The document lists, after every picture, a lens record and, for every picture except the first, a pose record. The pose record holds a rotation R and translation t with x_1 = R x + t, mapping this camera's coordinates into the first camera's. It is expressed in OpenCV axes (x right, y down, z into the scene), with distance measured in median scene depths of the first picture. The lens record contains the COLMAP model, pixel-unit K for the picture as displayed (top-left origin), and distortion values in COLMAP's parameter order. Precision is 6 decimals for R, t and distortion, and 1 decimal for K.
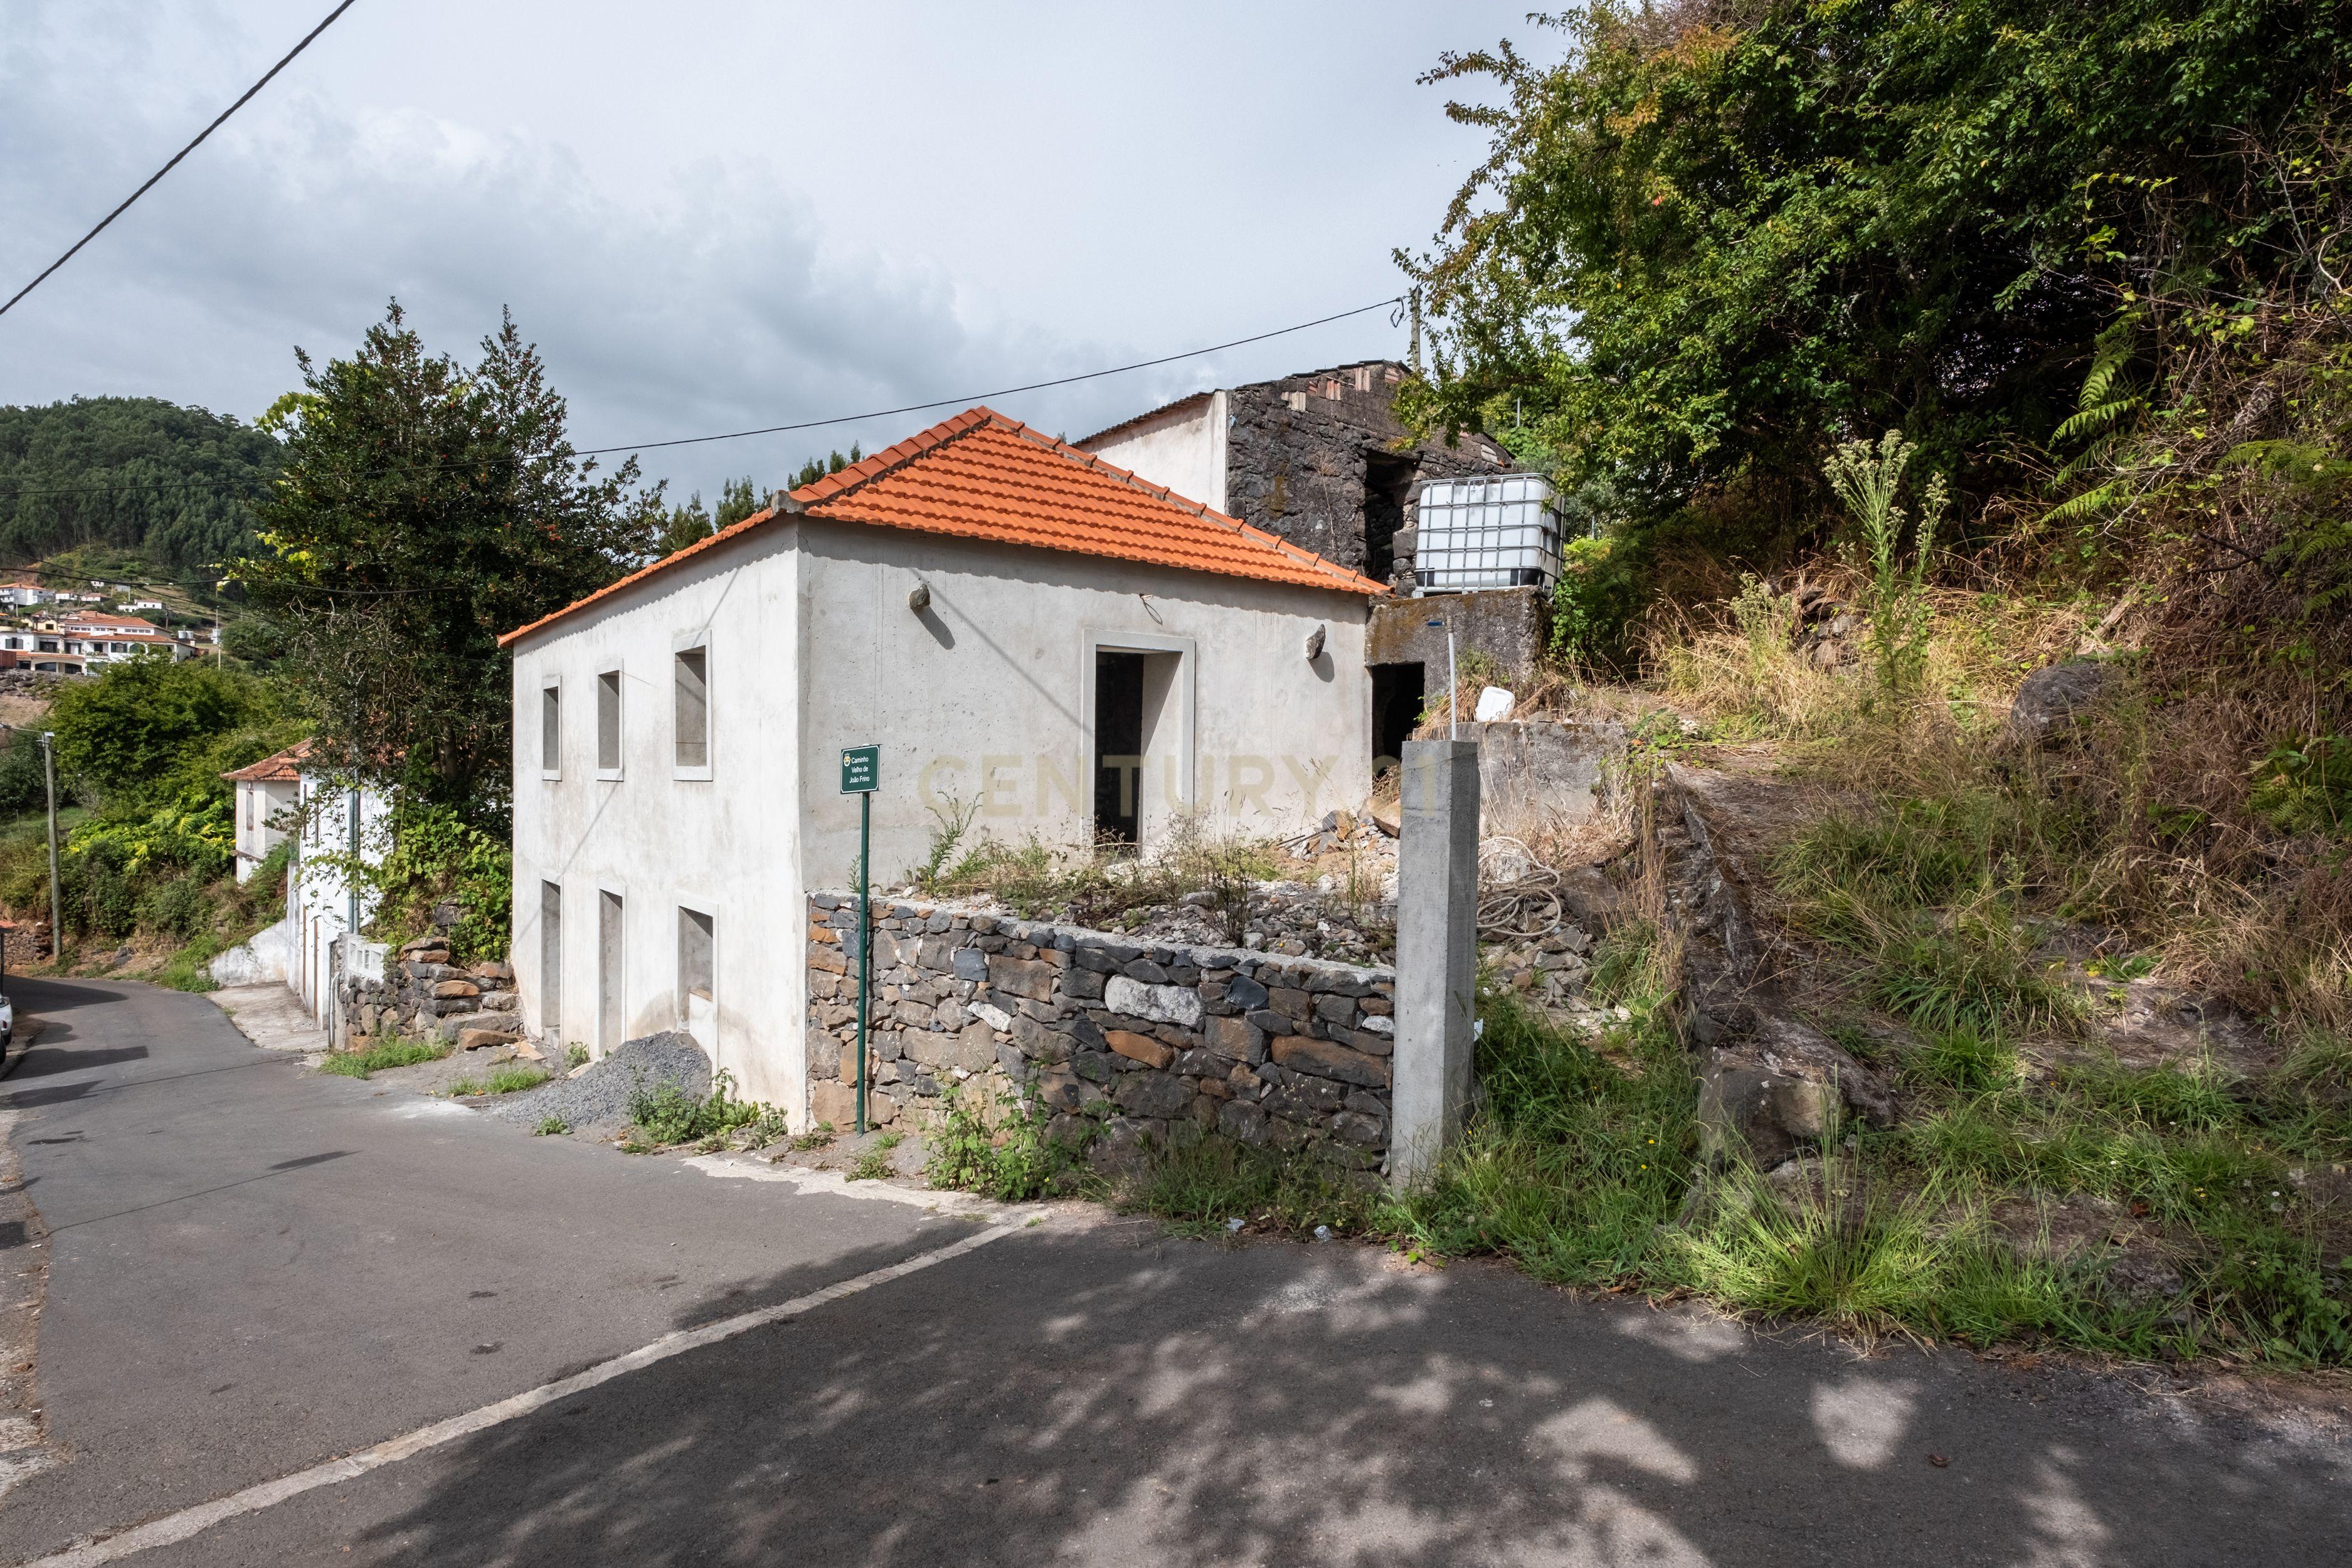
lens RADIAL K [[1080.9, 0, 1175.9], [0, 1080.9, 775.9], [0, 0, 1]] dist [-0.003370, -0.000333]
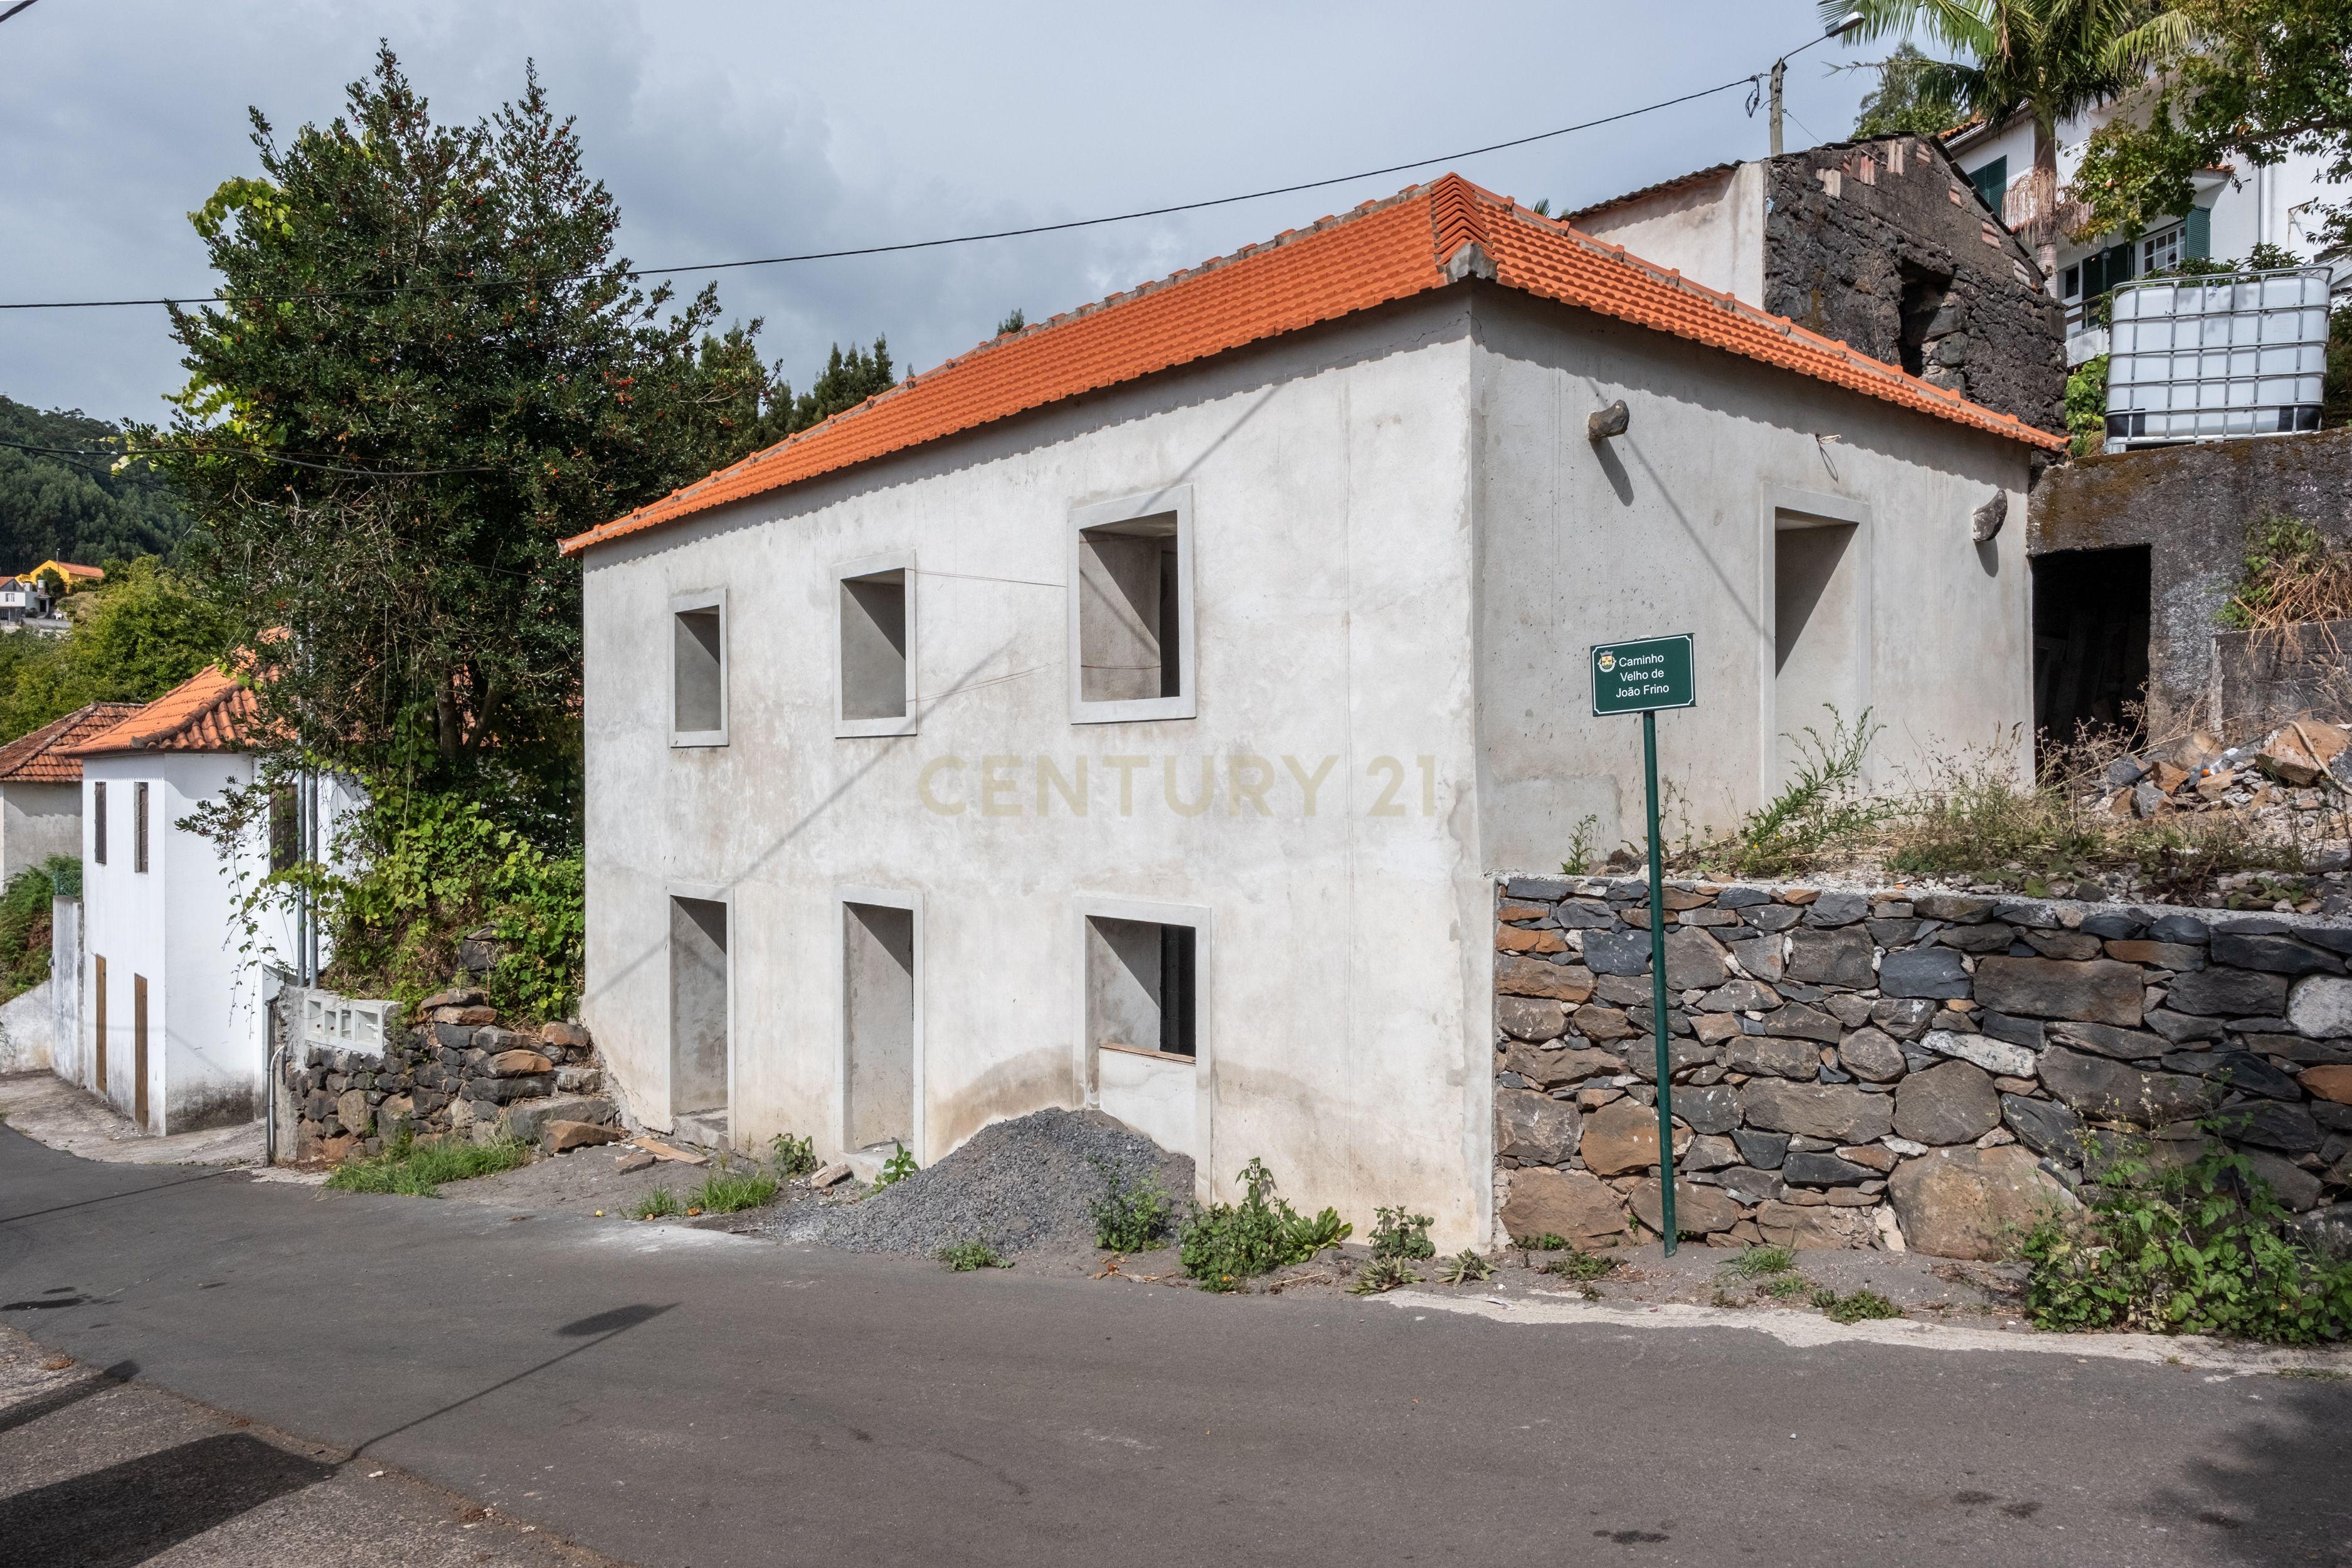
lens RADIAL K [[1440.8, 0, 1176.0], [0, 1440.8, 784.0], [0, 0, 1]] dist [-0.000292, -0.001837]
pose [[0.998804, -0.011089, 0.047609, -0.382866], [0.010982, 0.999937, 0.002498, 0.033205], [-0.047634, -0.001973, 0.998863, 0.106305]]
